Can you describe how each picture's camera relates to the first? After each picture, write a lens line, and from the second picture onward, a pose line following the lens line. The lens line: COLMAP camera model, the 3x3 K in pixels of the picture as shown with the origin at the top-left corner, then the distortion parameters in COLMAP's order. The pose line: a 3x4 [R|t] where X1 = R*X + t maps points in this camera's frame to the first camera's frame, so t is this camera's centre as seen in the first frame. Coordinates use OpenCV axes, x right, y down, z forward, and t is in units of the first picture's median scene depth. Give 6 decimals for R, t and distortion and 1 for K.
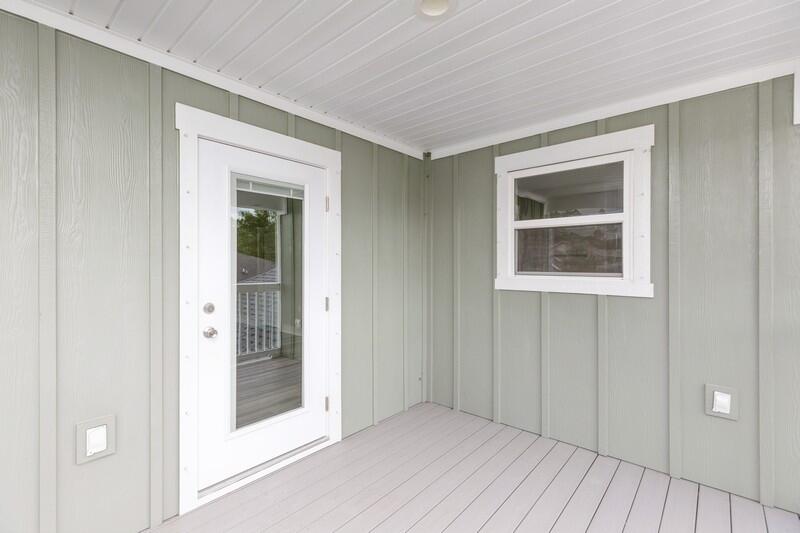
lens RADIAL K [[361.6, 0, 399.9], [0, 361.6, 266.7], [0, 0, 1]] dist [0.011004, -0.001535]
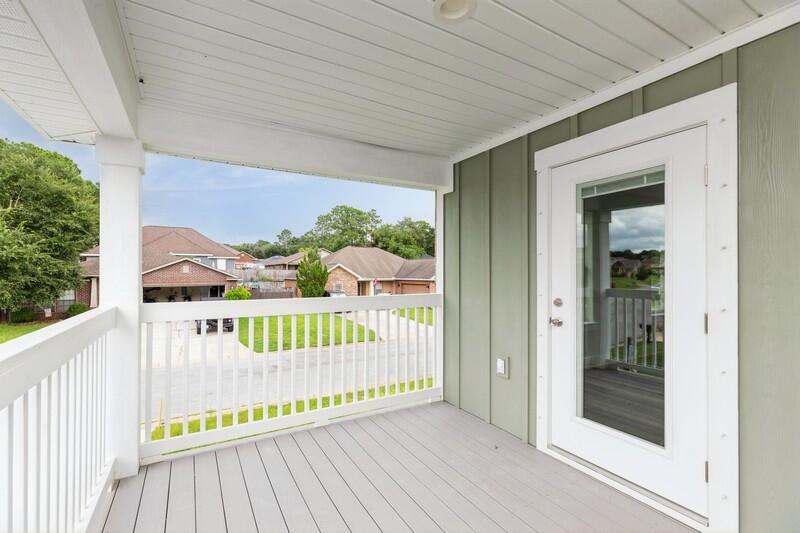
lens RADIAL K [[361.6, 0, 399.4], [0, 361.6, 269.3], [0, 0, 1]] dist [0.011004, -0.001535]
pose [[-0.311246, -0.005527, -0.950313, 0.775097], [-0.001188, 0.999985, -0.005427, 0.008186], [0.950329, -0.000561, -0.311248, 0.829465]]
